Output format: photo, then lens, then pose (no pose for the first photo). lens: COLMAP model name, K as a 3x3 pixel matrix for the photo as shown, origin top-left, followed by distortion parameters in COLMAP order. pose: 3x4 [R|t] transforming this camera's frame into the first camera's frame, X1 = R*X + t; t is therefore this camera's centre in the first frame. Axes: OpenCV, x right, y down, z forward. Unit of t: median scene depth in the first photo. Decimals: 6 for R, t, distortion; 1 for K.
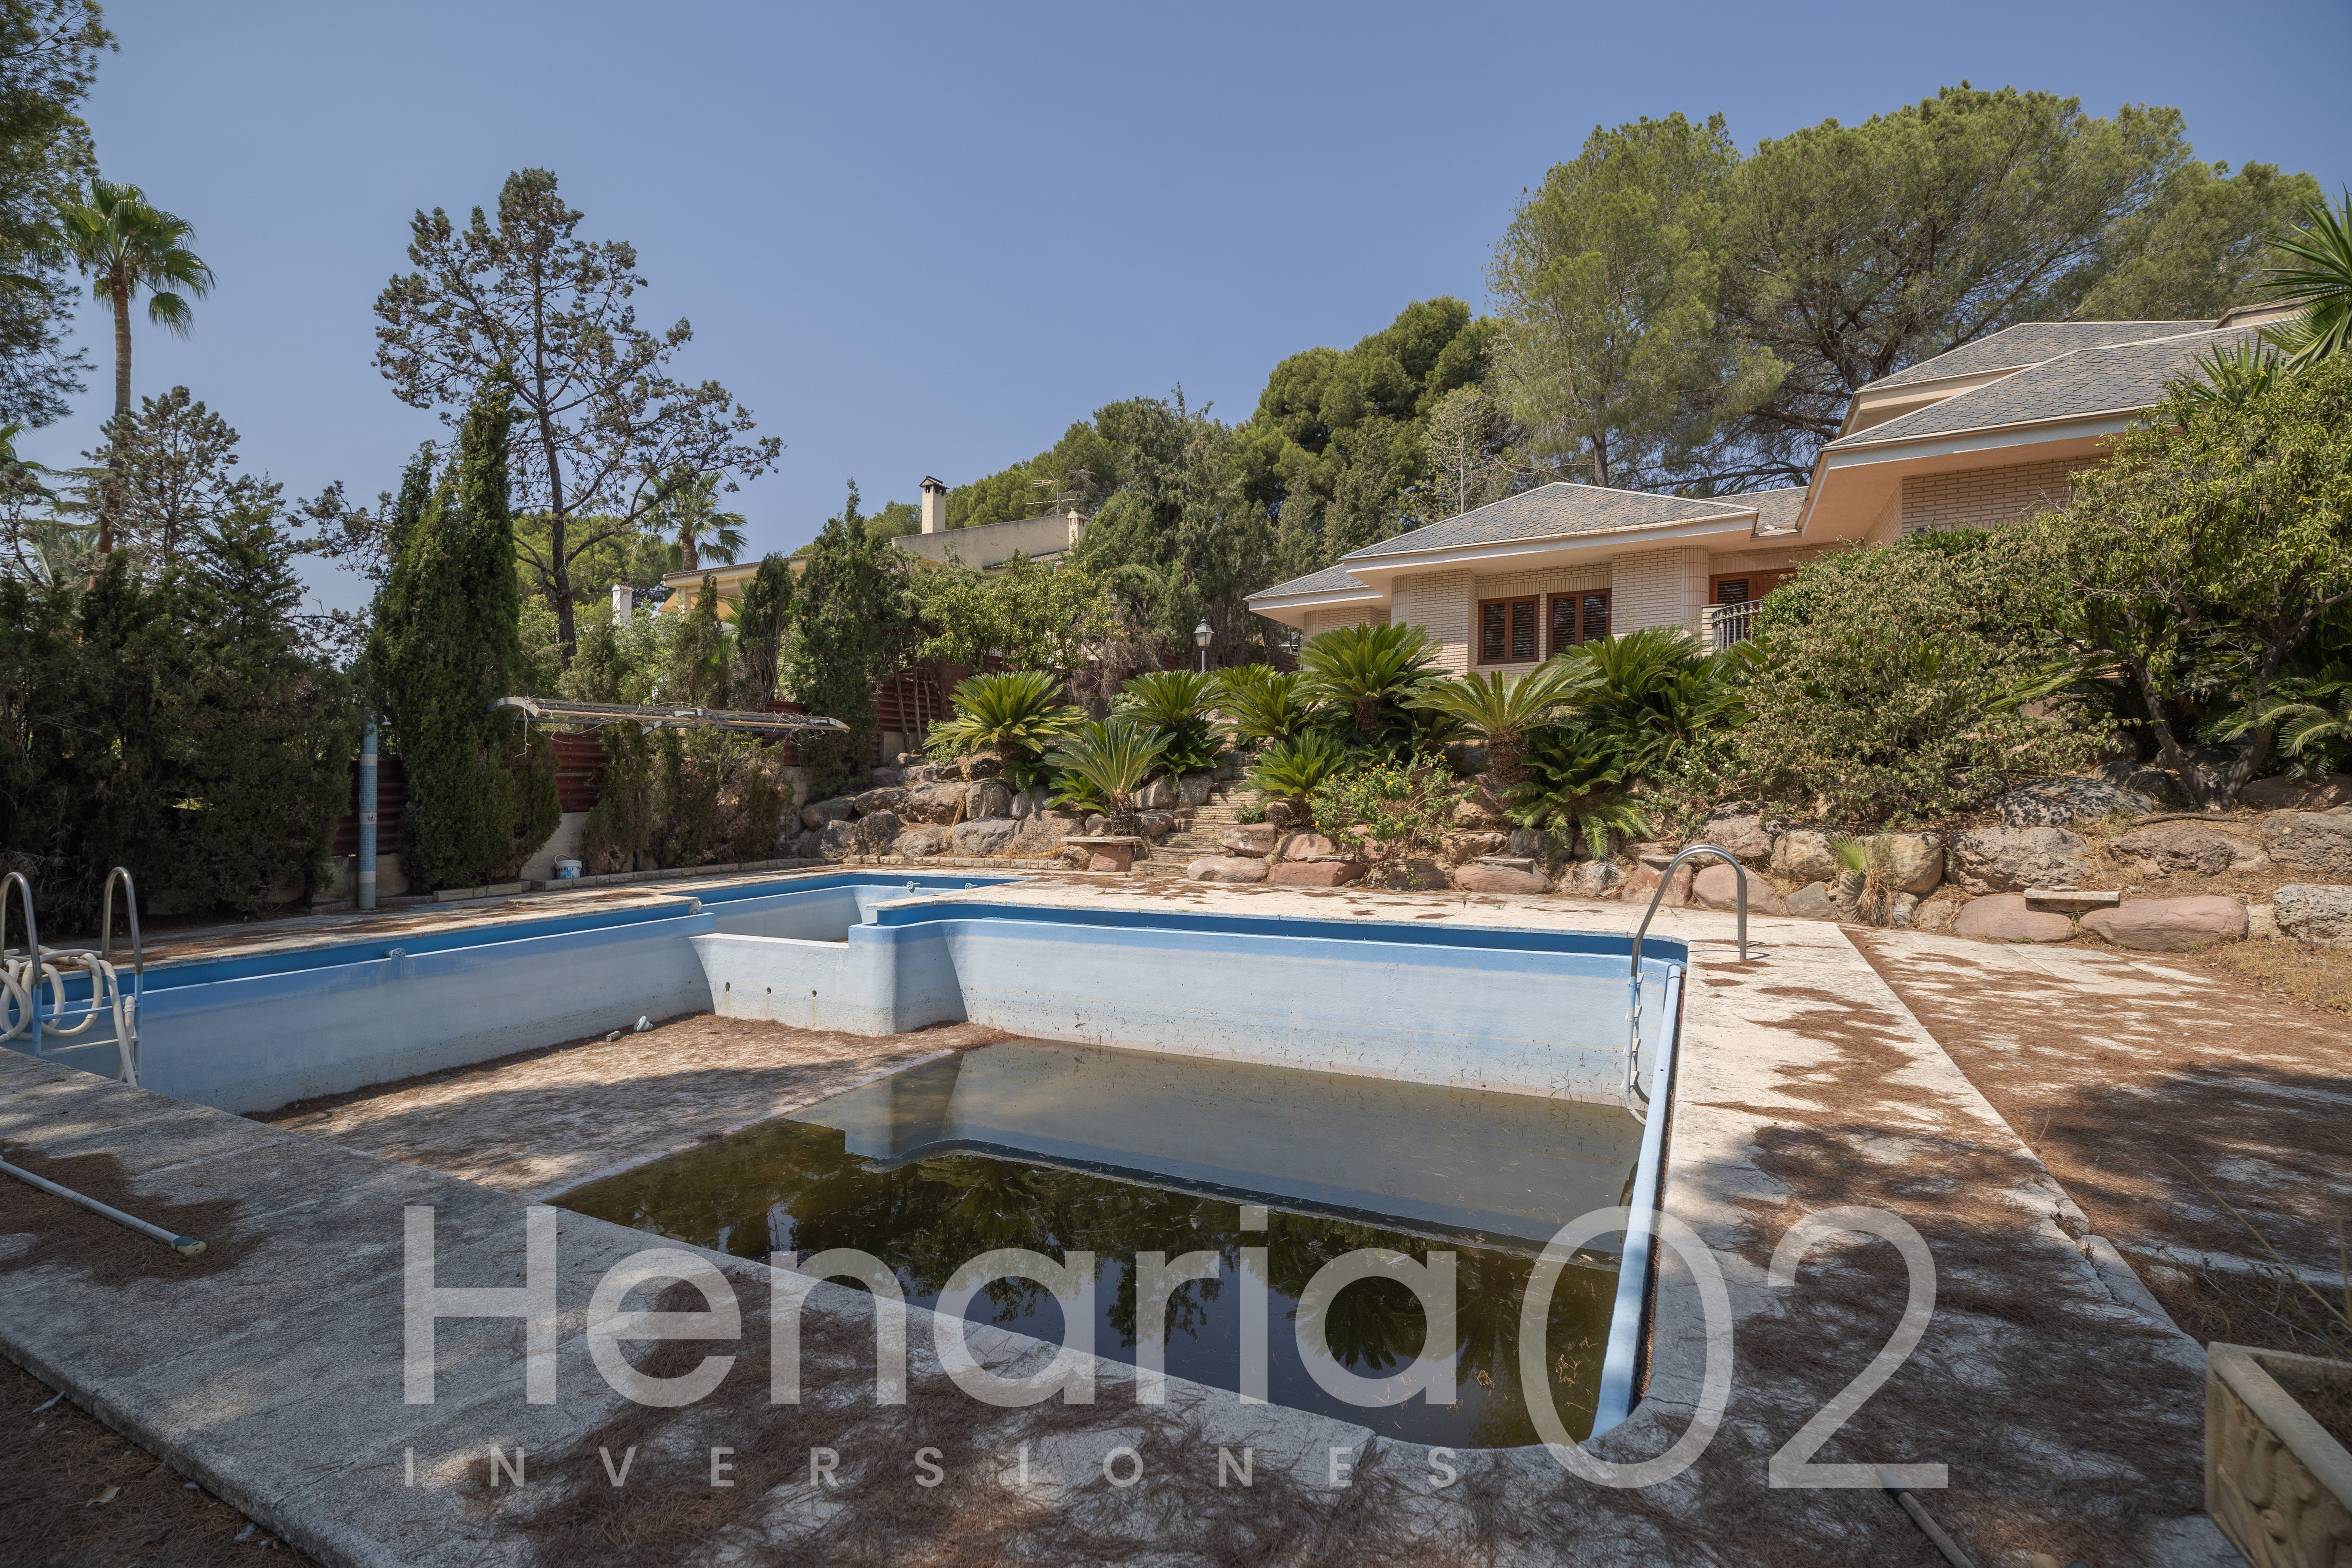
lens RADIAL K [[1035.8, 0, 1176.0], [0, 1035.8, 784.0], [0, 0, 1]] dist [-0.001624, -0.000140]
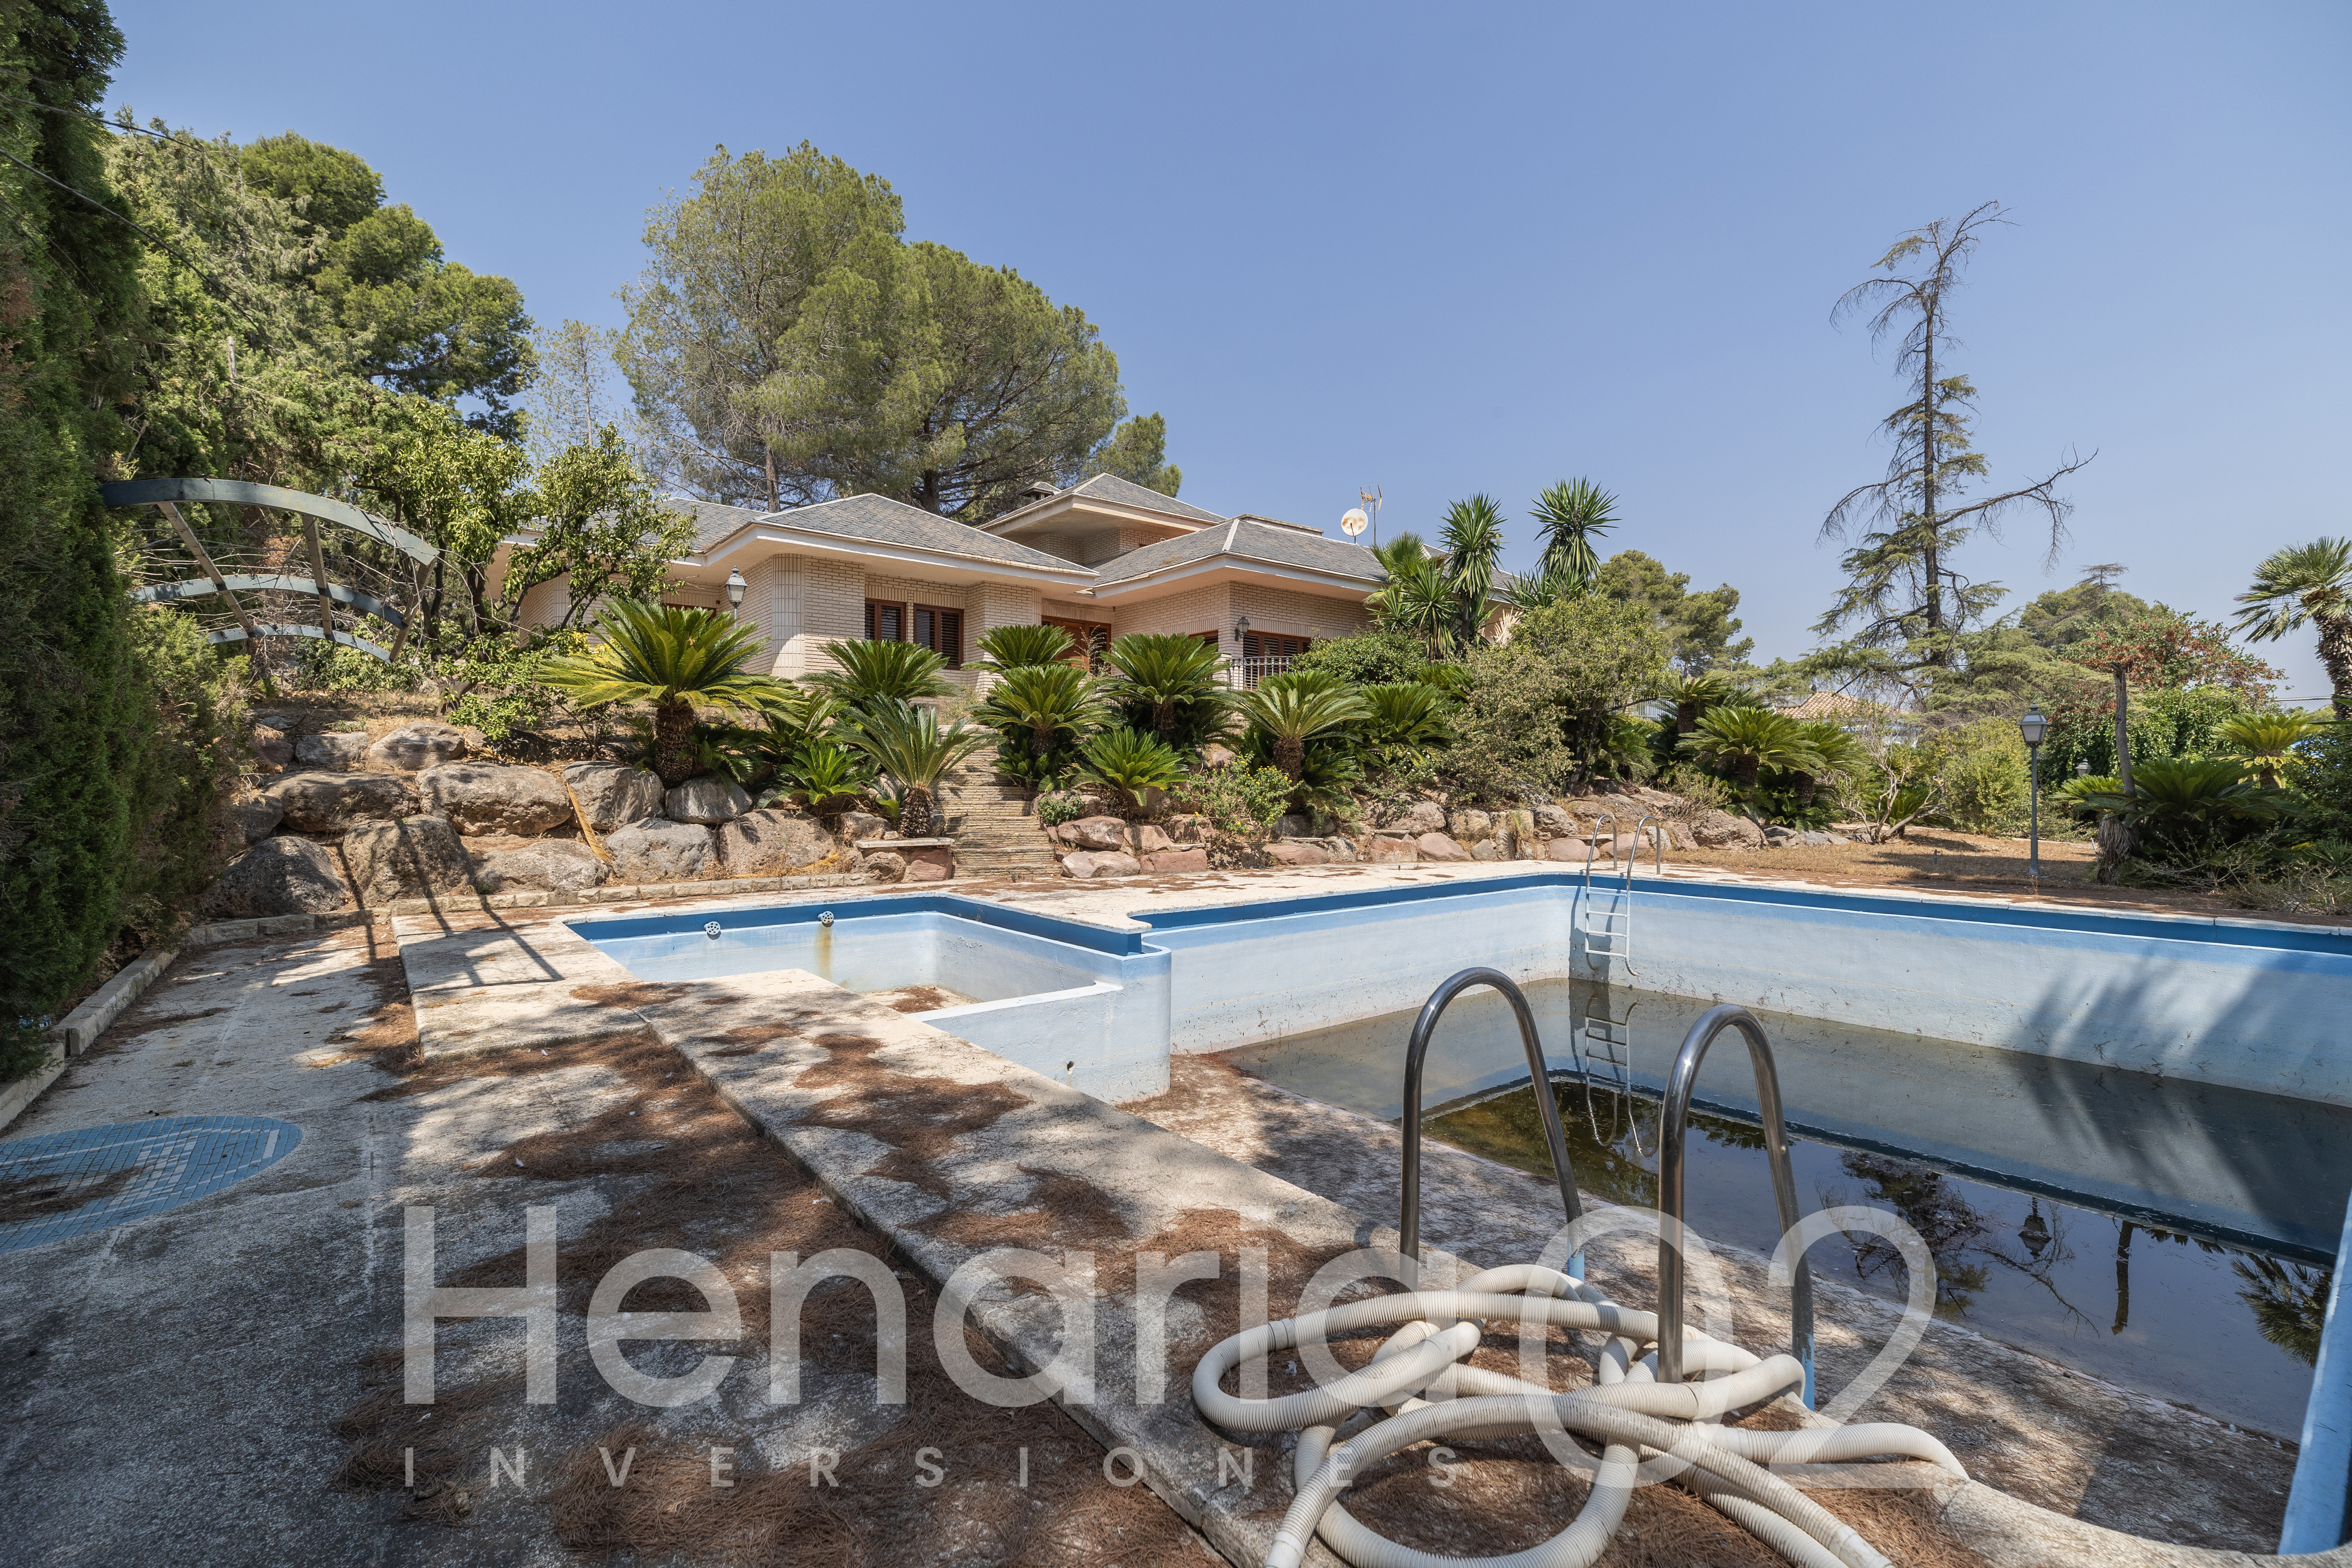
lens RADIAL K [[1013.4, 0, 1176.0], [0, 1013.4, 784.0], [0, 0, 1]] dist [0.000452, 0.000015]
pose [[0.413064, 0.008651, 0.910661, -0.703034], [-0.009034, 0.999945, -0.005401, 0.010194], [-0.910657, -0.005996, 0.413120, 0.485980]]
